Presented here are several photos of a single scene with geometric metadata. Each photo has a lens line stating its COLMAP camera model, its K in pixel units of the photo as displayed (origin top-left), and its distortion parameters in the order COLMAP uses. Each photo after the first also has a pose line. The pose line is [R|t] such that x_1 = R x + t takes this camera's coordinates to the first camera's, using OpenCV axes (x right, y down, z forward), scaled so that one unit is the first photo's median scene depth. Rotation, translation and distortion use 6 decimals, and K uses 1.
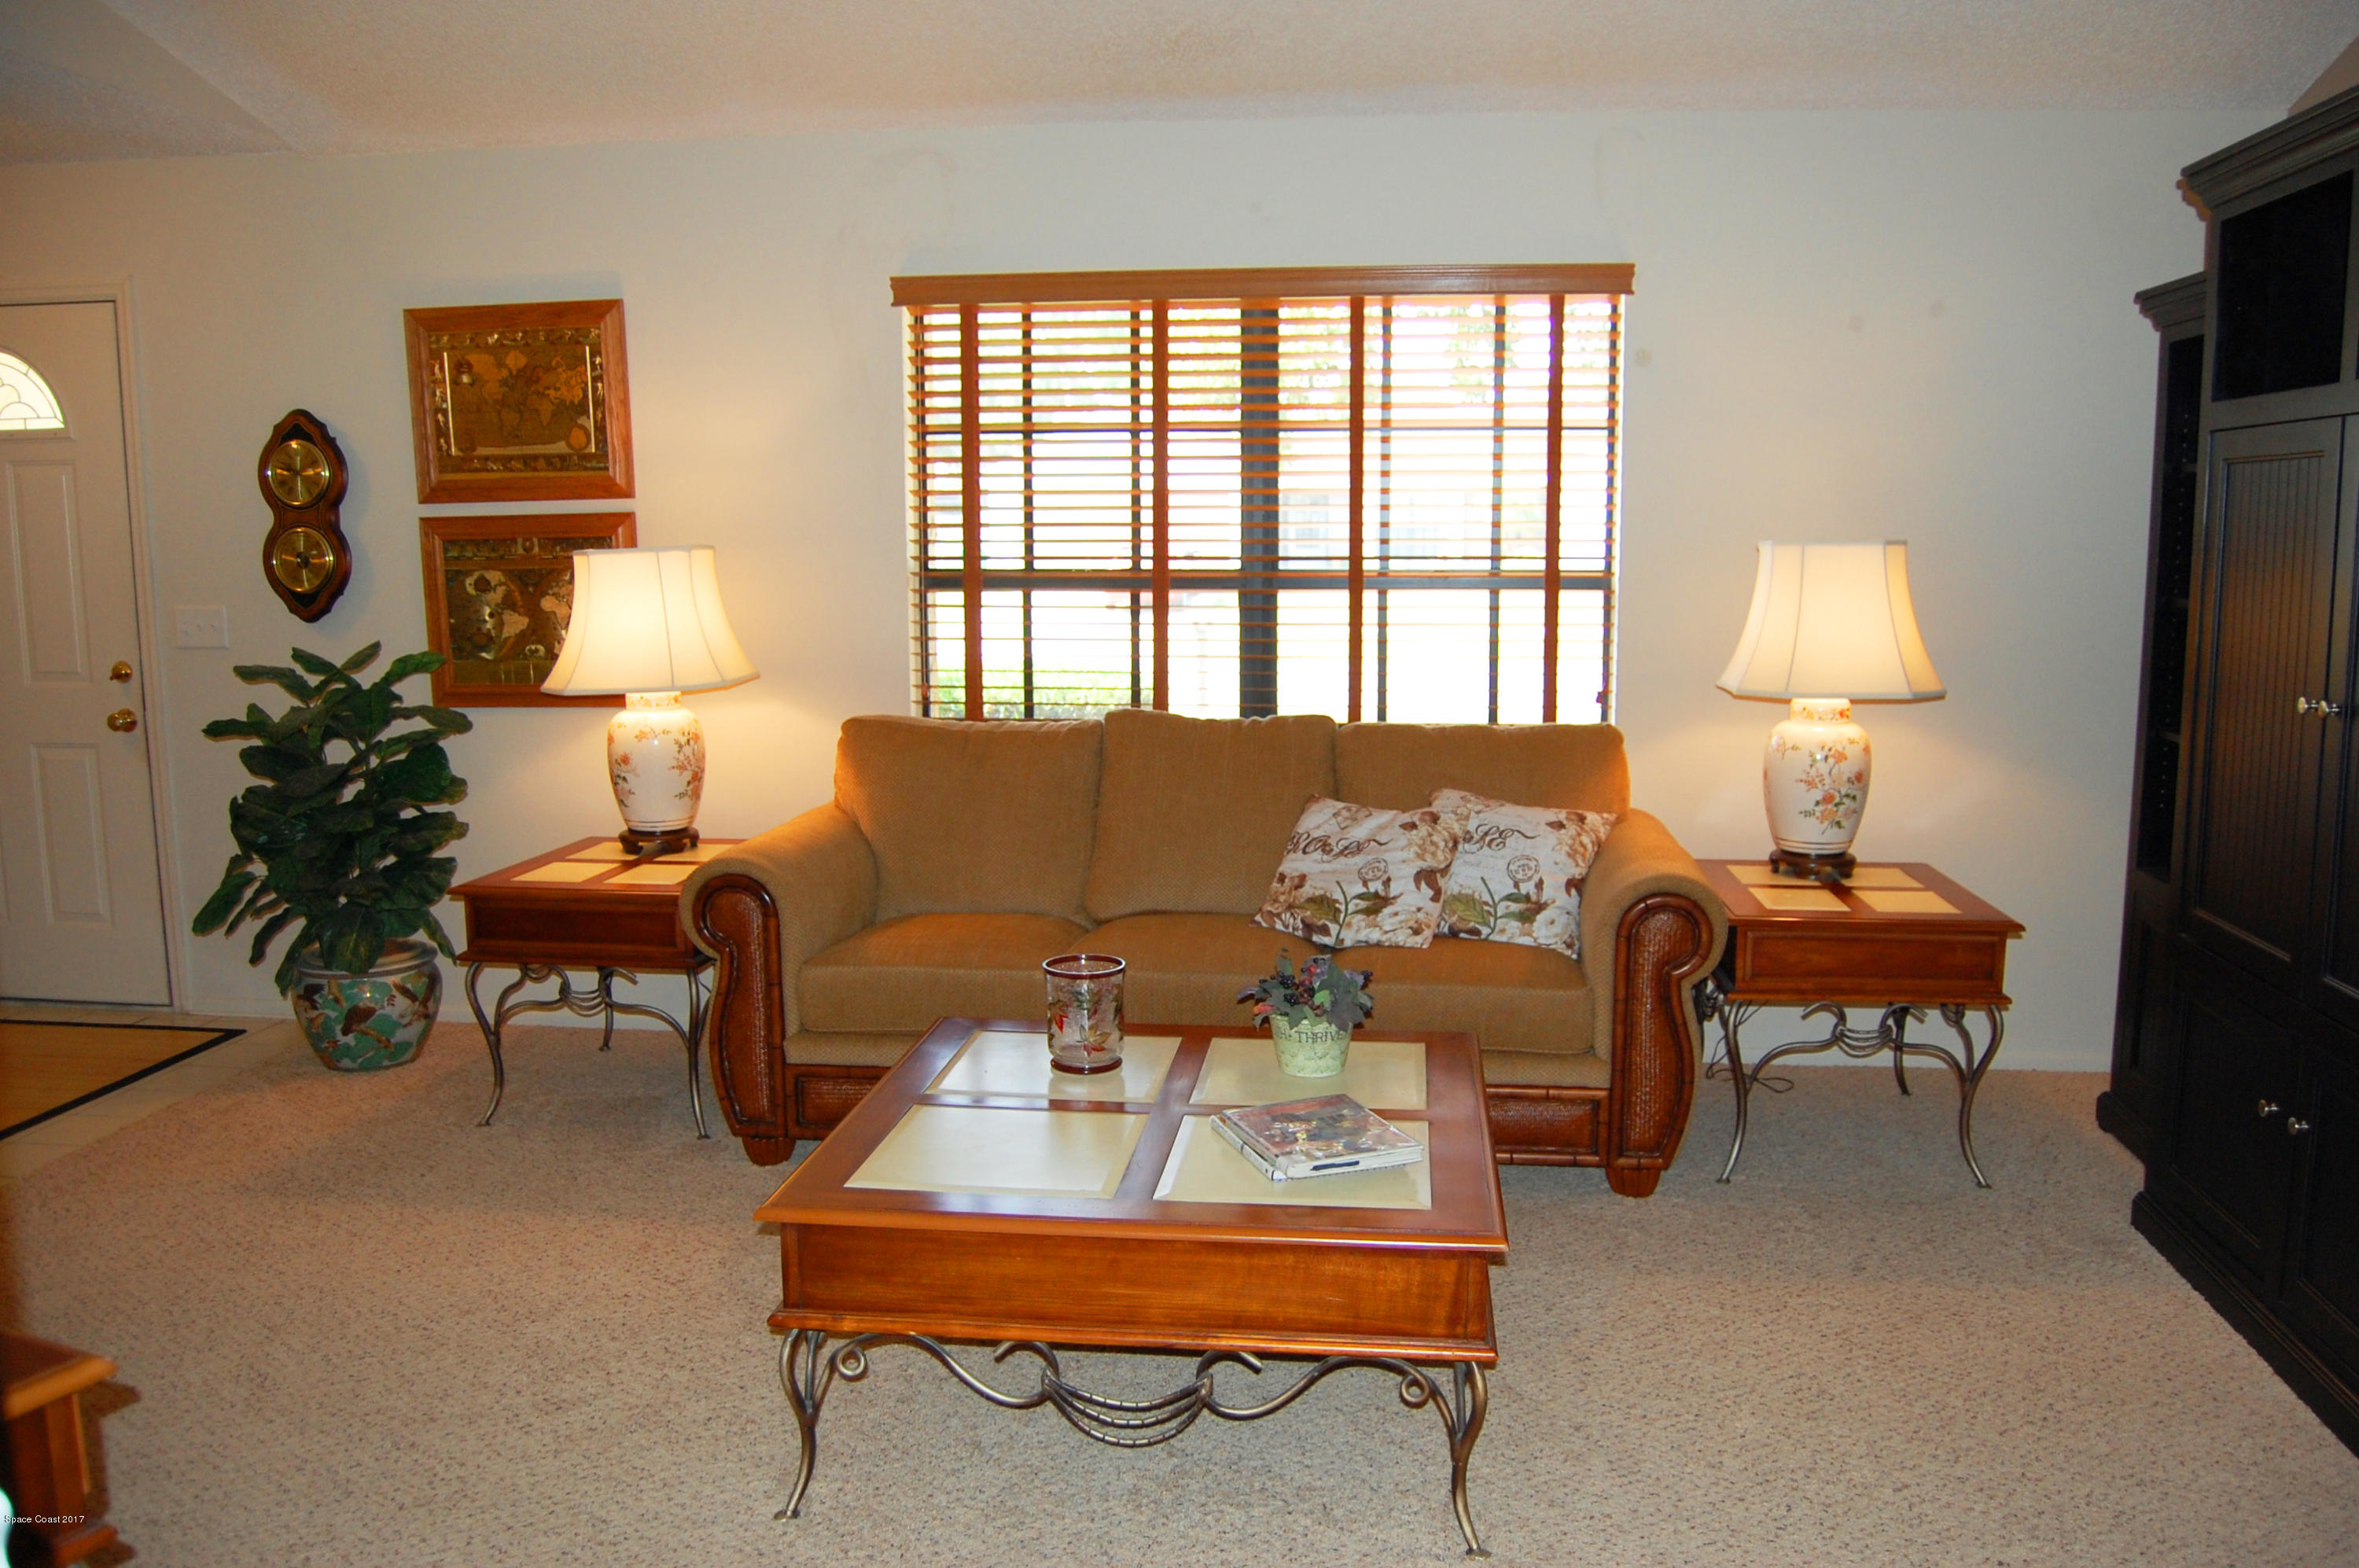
lens RADIAL K [[1859.7, 0, 1194.0], [0, 1859.7, 790.4], [0, 0, 1]] dist [-0.041761, 0.001491]
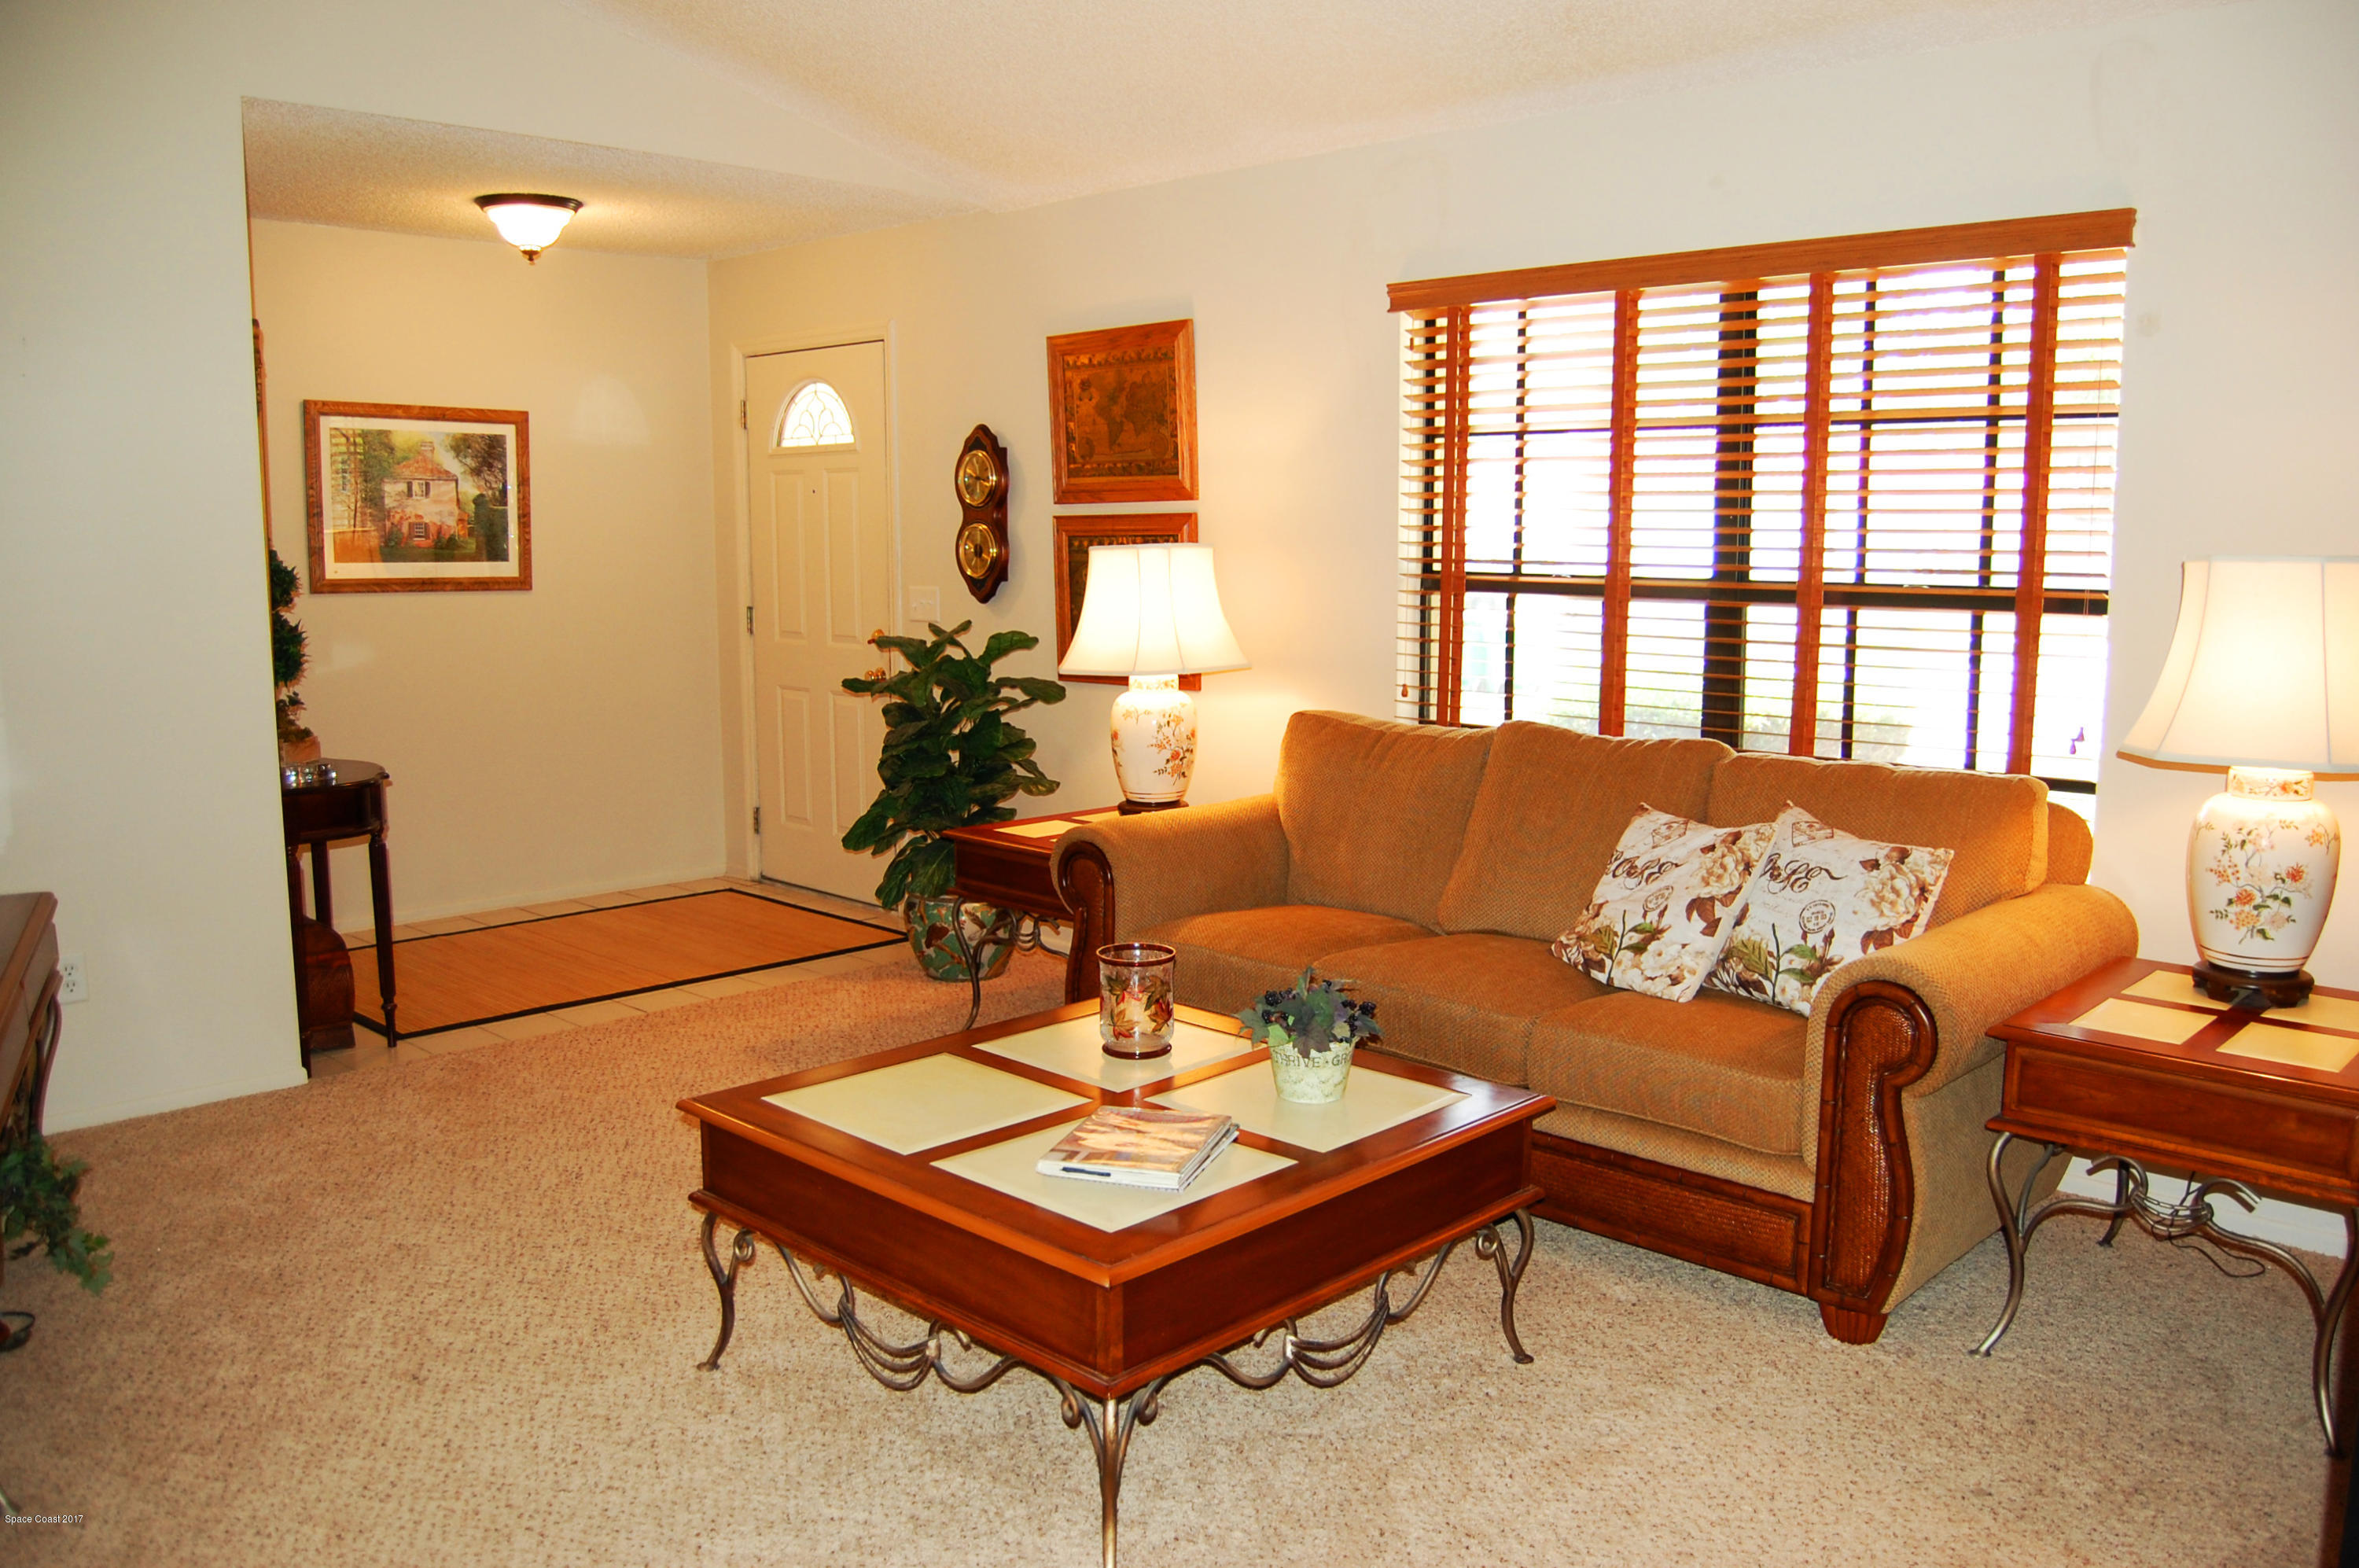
lens RADIAL K [[1859.7, 0, 1197.8], [0, 1859.7, 785.4], [0, 0, 1]] dist [-0.041761, 0.001491]
pose [[0.803225, 0.089098, -0.588975, 0.373352], [-0.093558, 0.995349, 0.022982, -0.016002], [0.588283, 0.036644, 0.807824, 0.124205]]
